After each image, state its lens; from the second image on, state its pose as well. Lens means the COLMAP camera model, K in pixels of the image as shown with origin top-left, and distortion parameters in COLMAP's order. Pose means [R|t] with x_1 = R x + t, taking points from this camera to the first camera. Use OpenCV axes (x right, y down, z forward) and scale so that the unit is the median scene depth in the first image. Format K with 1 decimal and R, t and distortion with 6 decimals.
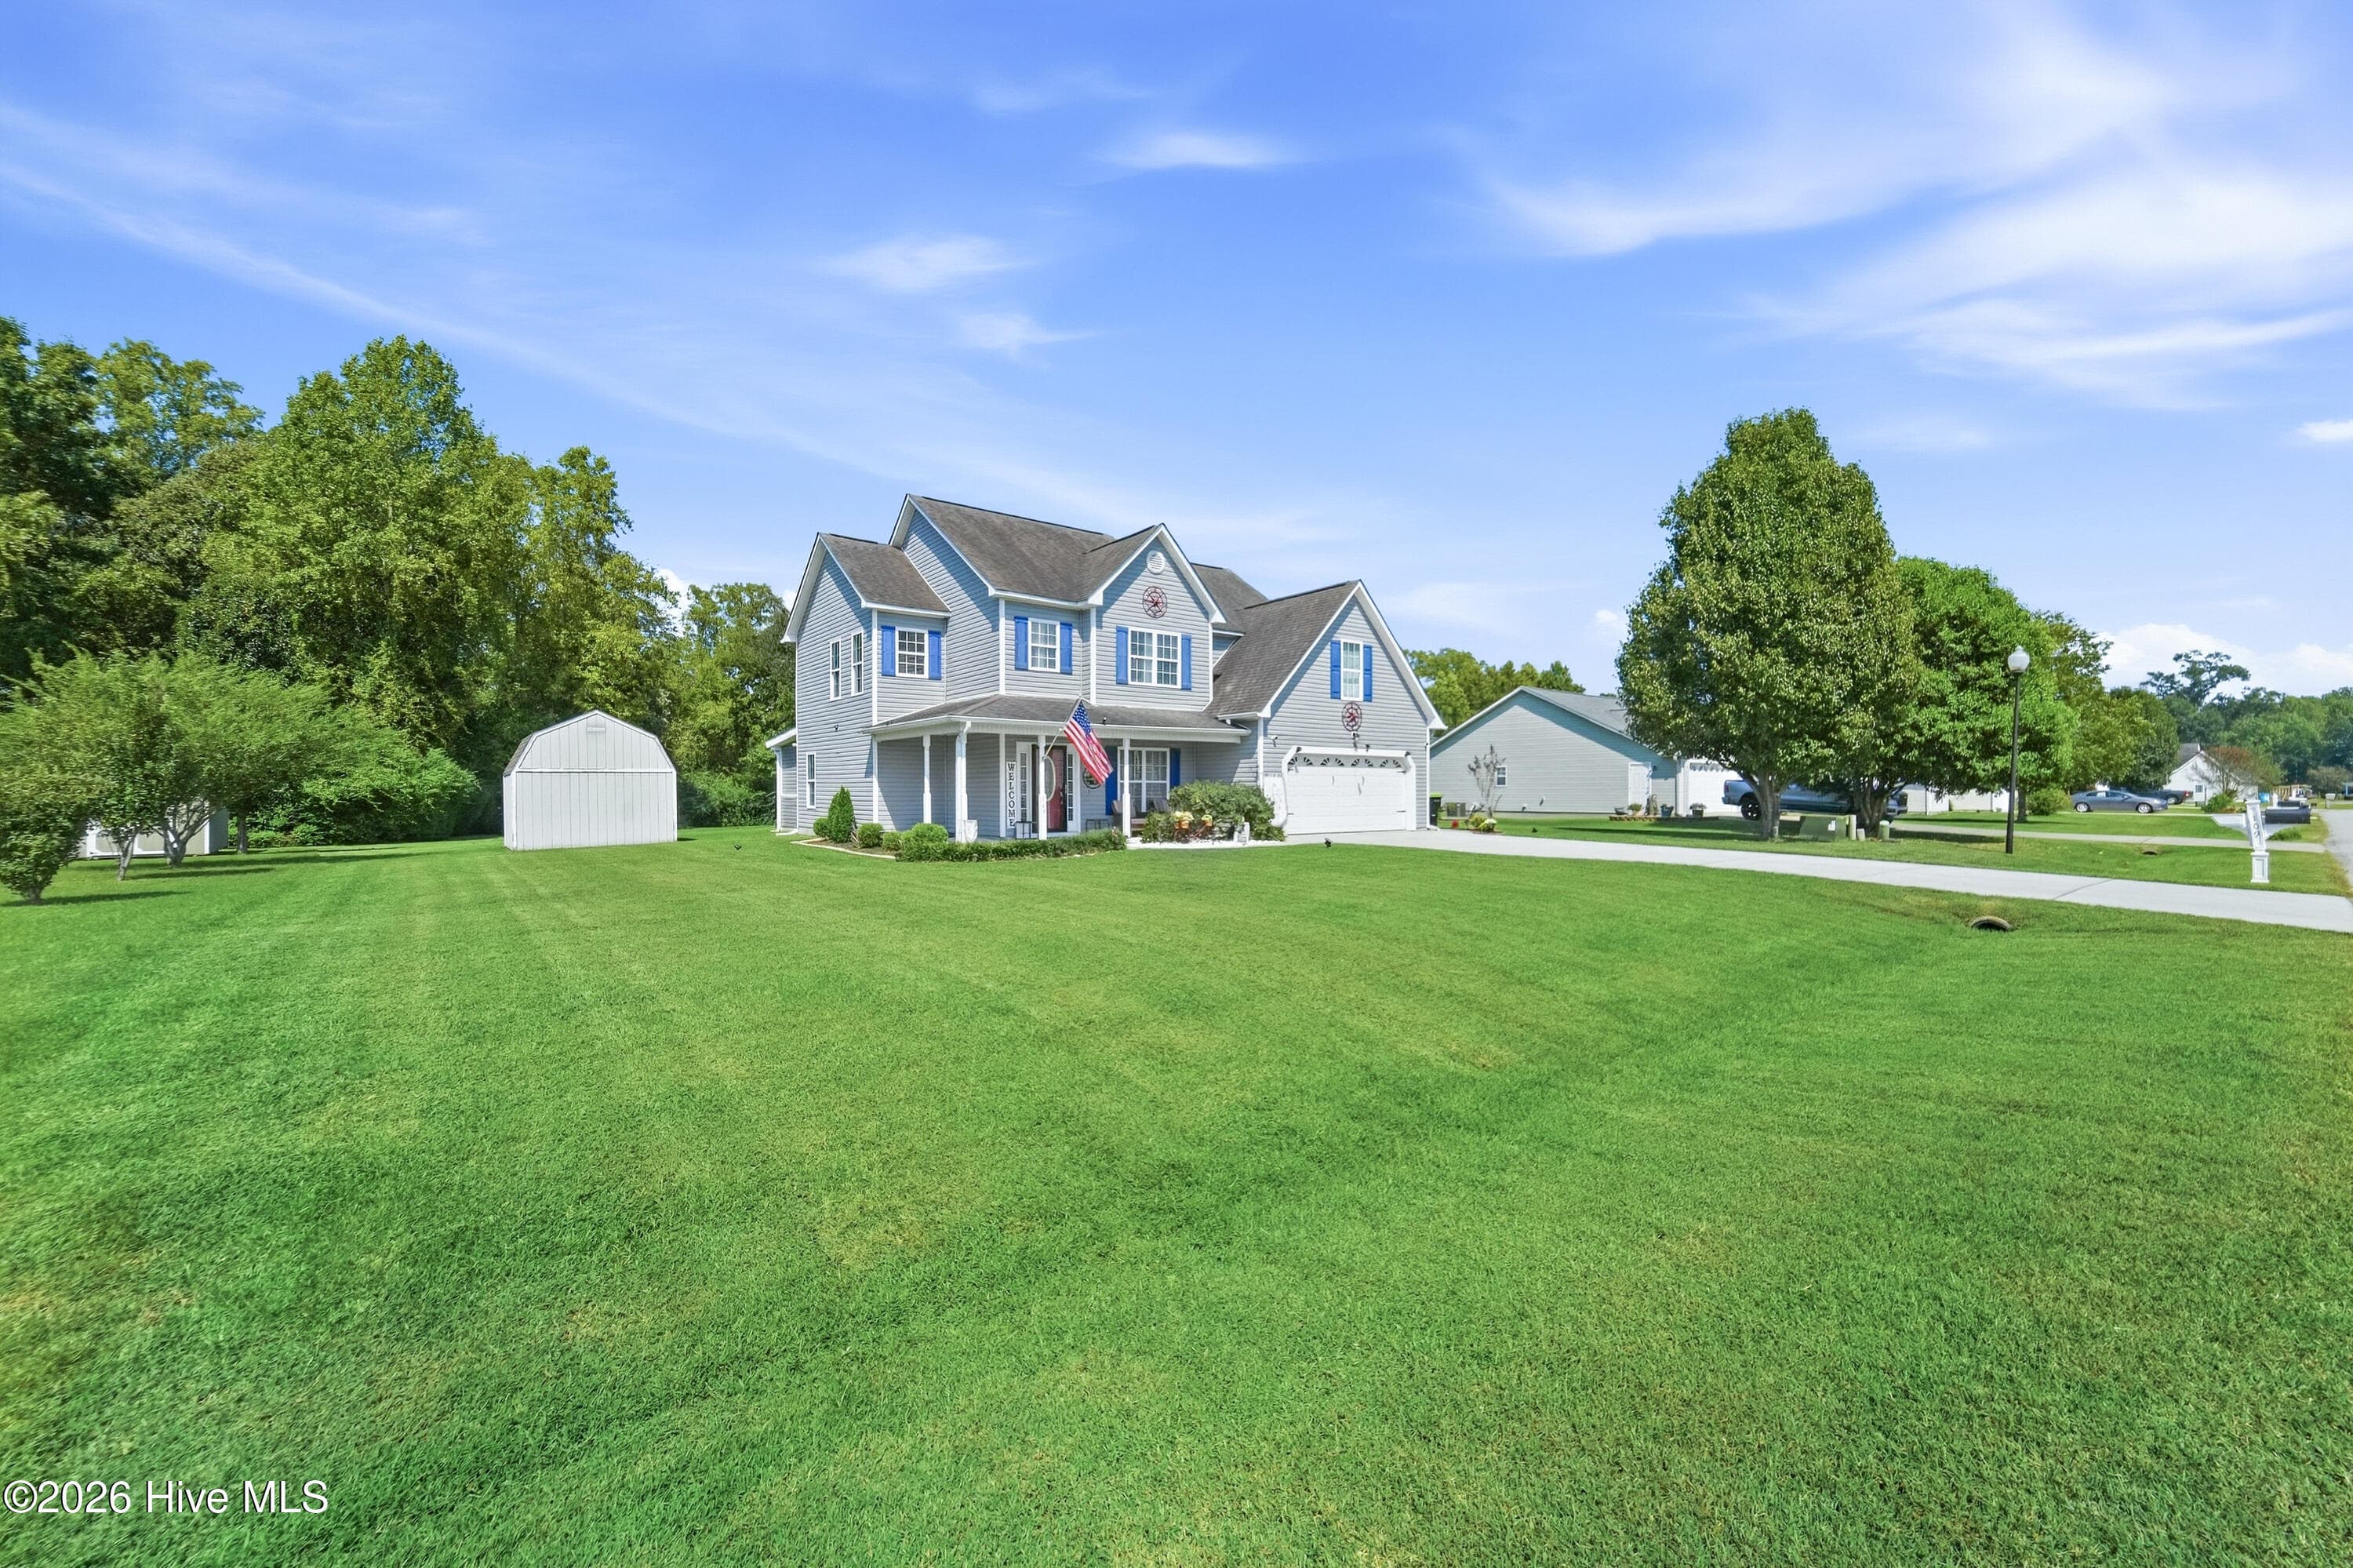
lens RADIAL K [[953.0, 0, 1186.4], [0, 953.0, 791.0], [0, 0, 1]] dist [0.000745, -0.000115]
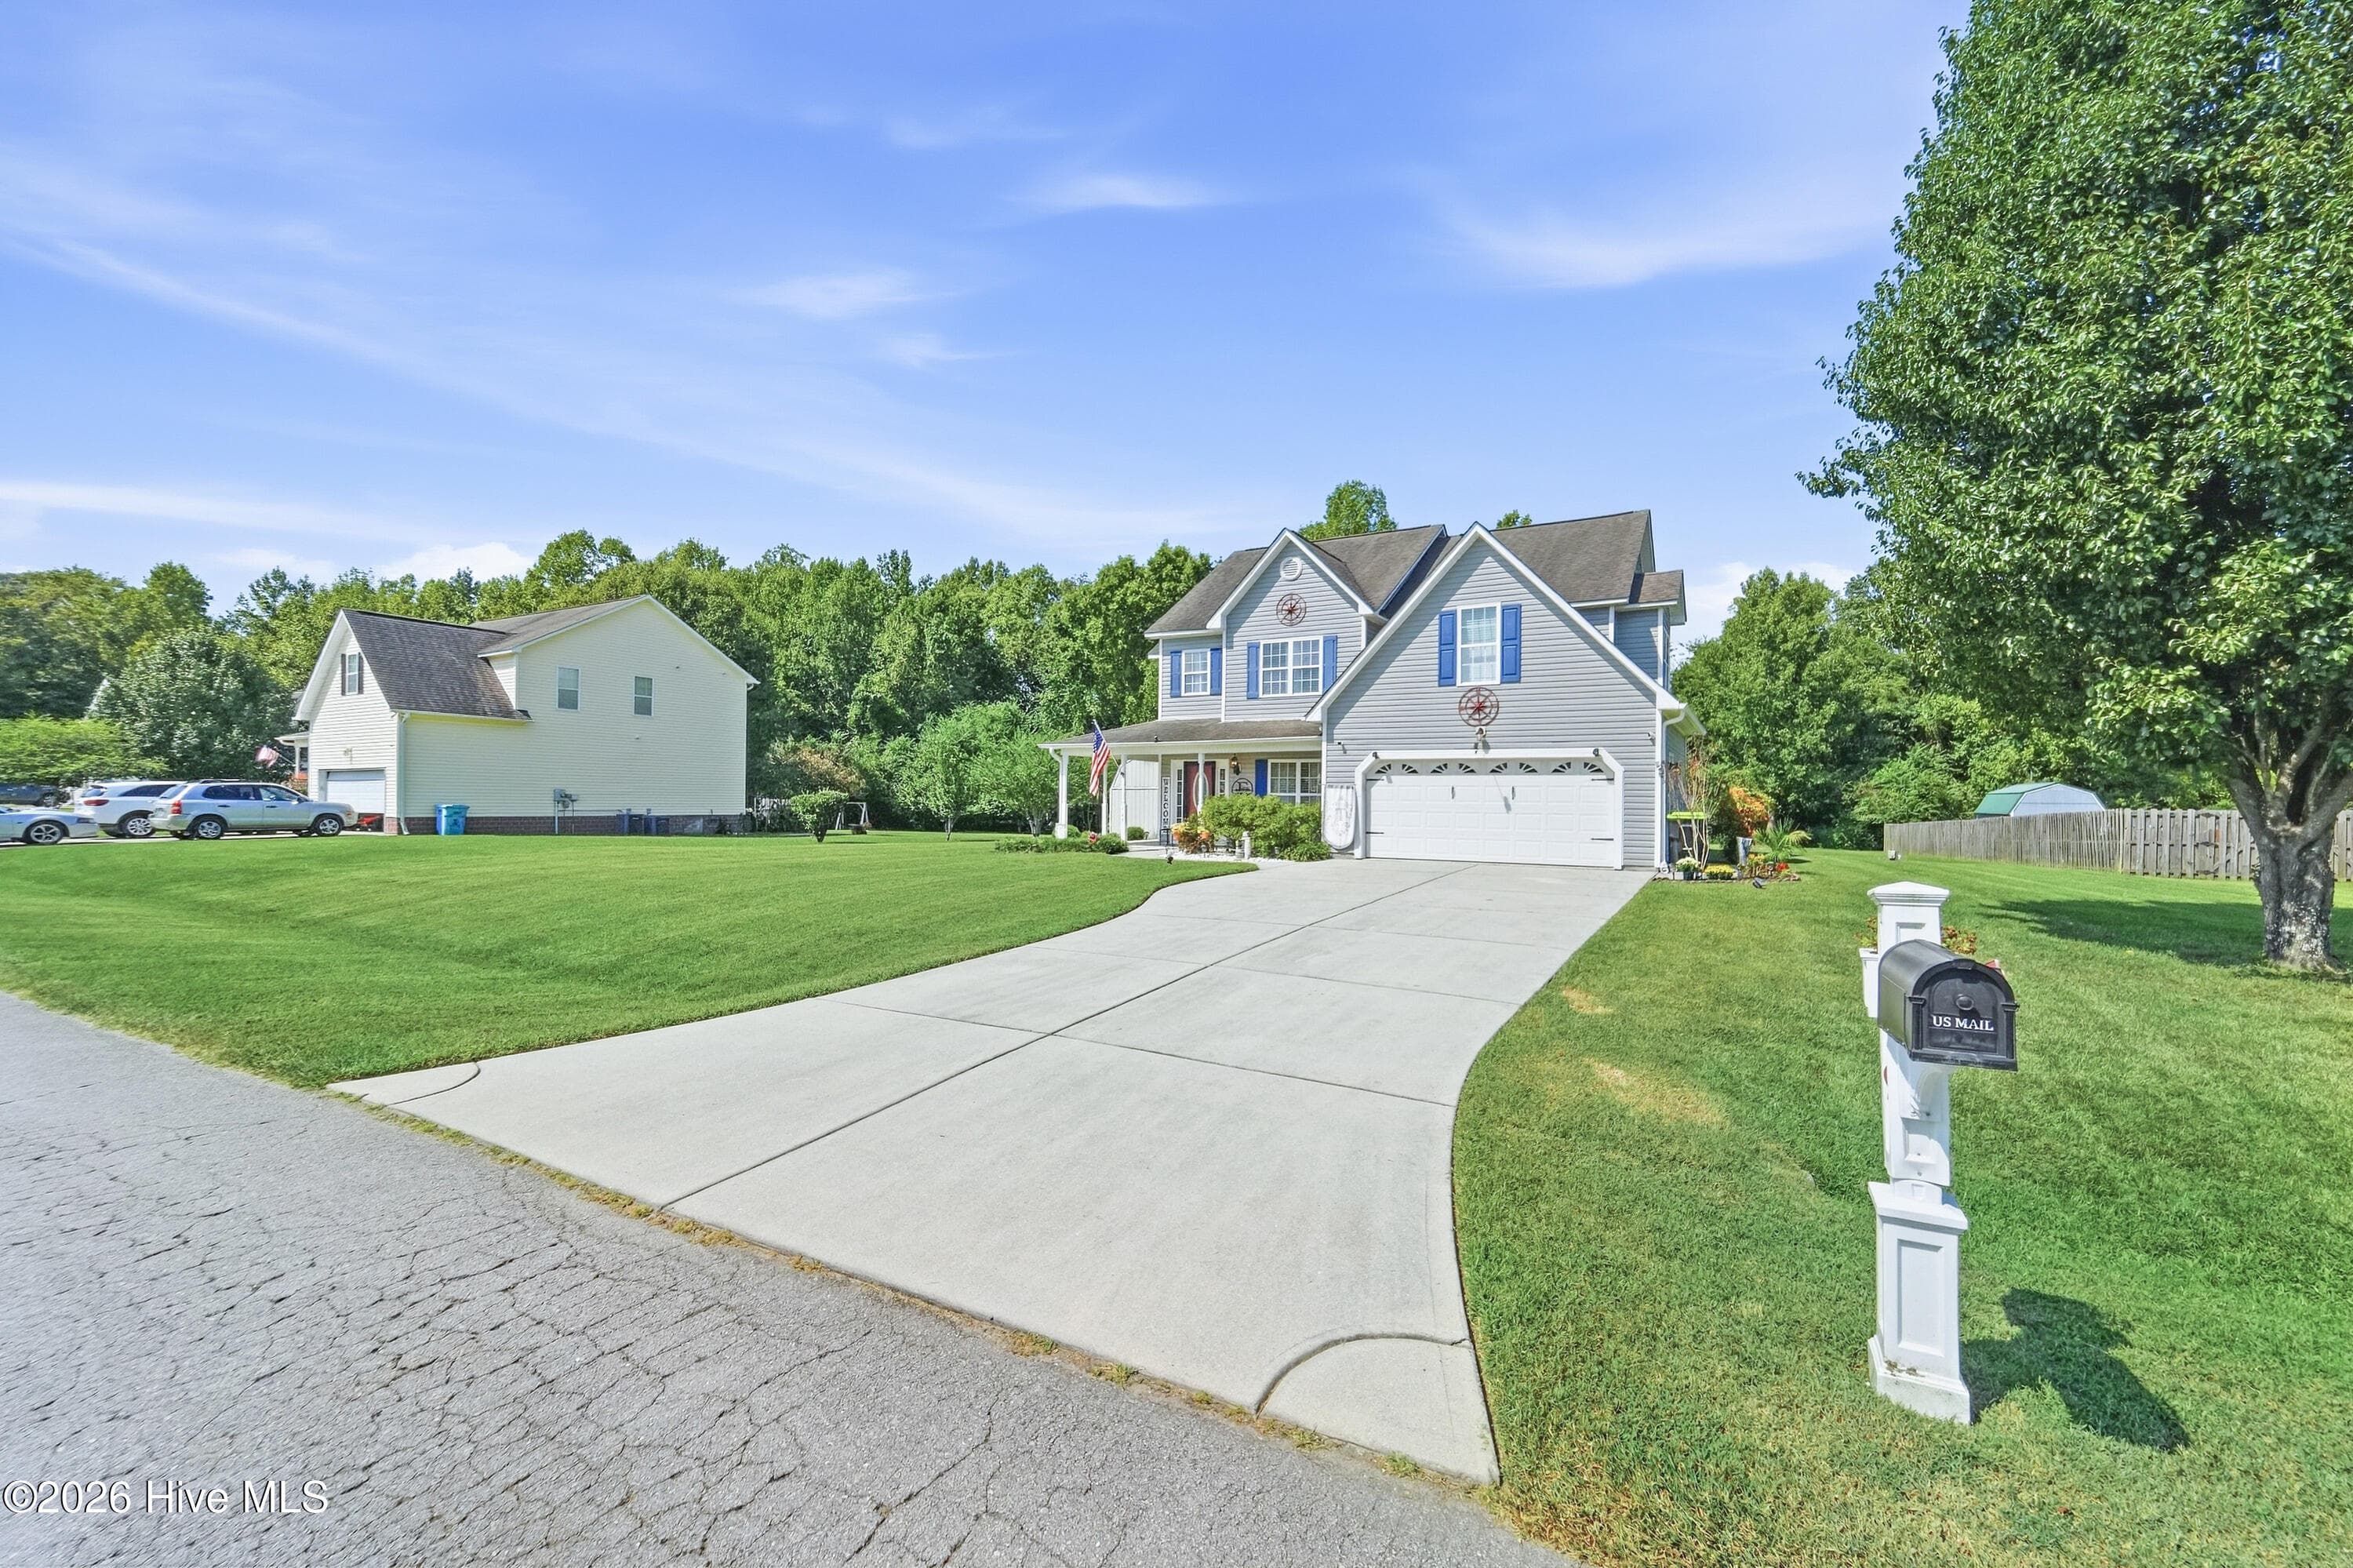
lens RADIAL K [[953.0, 0, 1186.4], [0, 953.0, 791.0], [0, 0, 1]] dist [0.000745, -0.000115]
pose [[0.363629, -0.004916, -0.931531, 0.822810], [-0.011873, 0.999880, -0.009912, -0.002428], [0.931468, 0.014664, 0.363527, 0.544055]]
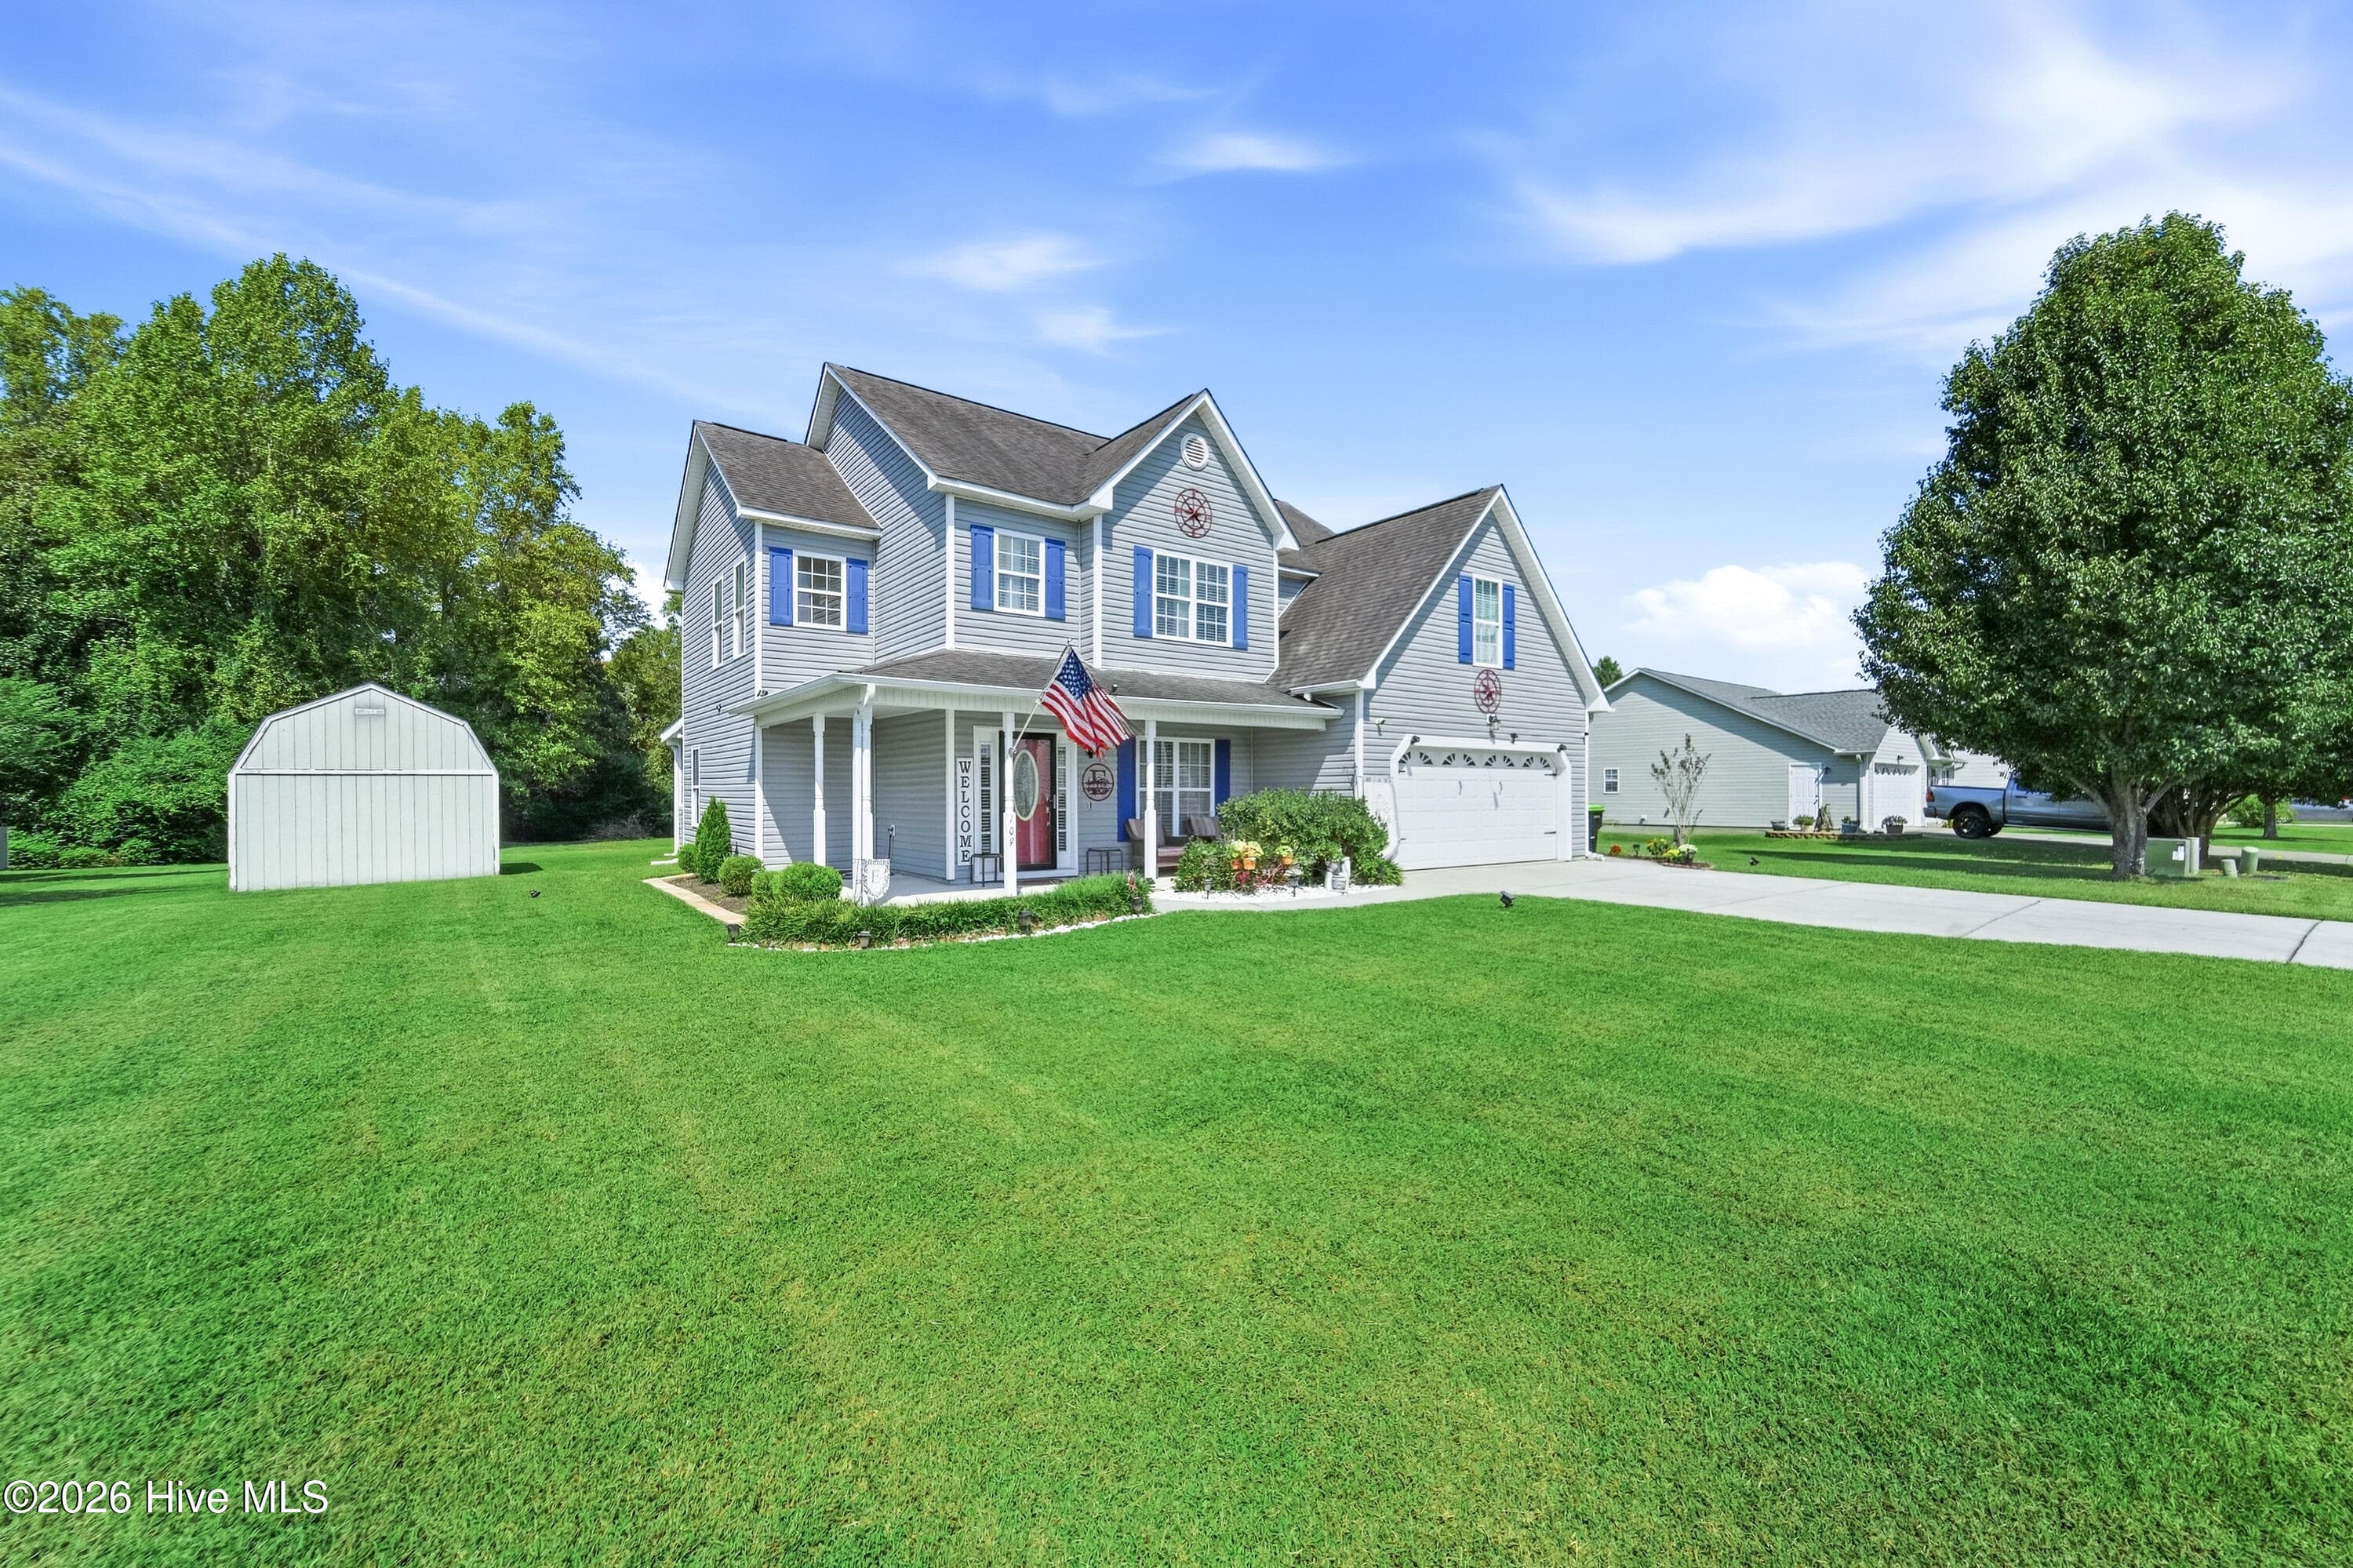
lens RADIAL K [[958.4, 0, 1186.4], [0, 958.4, 792.9], [0, 0, 1]] dist [0.000718, -0.000070]
pose [[0.999822, 0.000730, -0.018873, -0.025121], [-0.000760, 0.999999, -0.001550, -0.006413], [0.018872, 0.001564, 0.999821, 0.343233]]
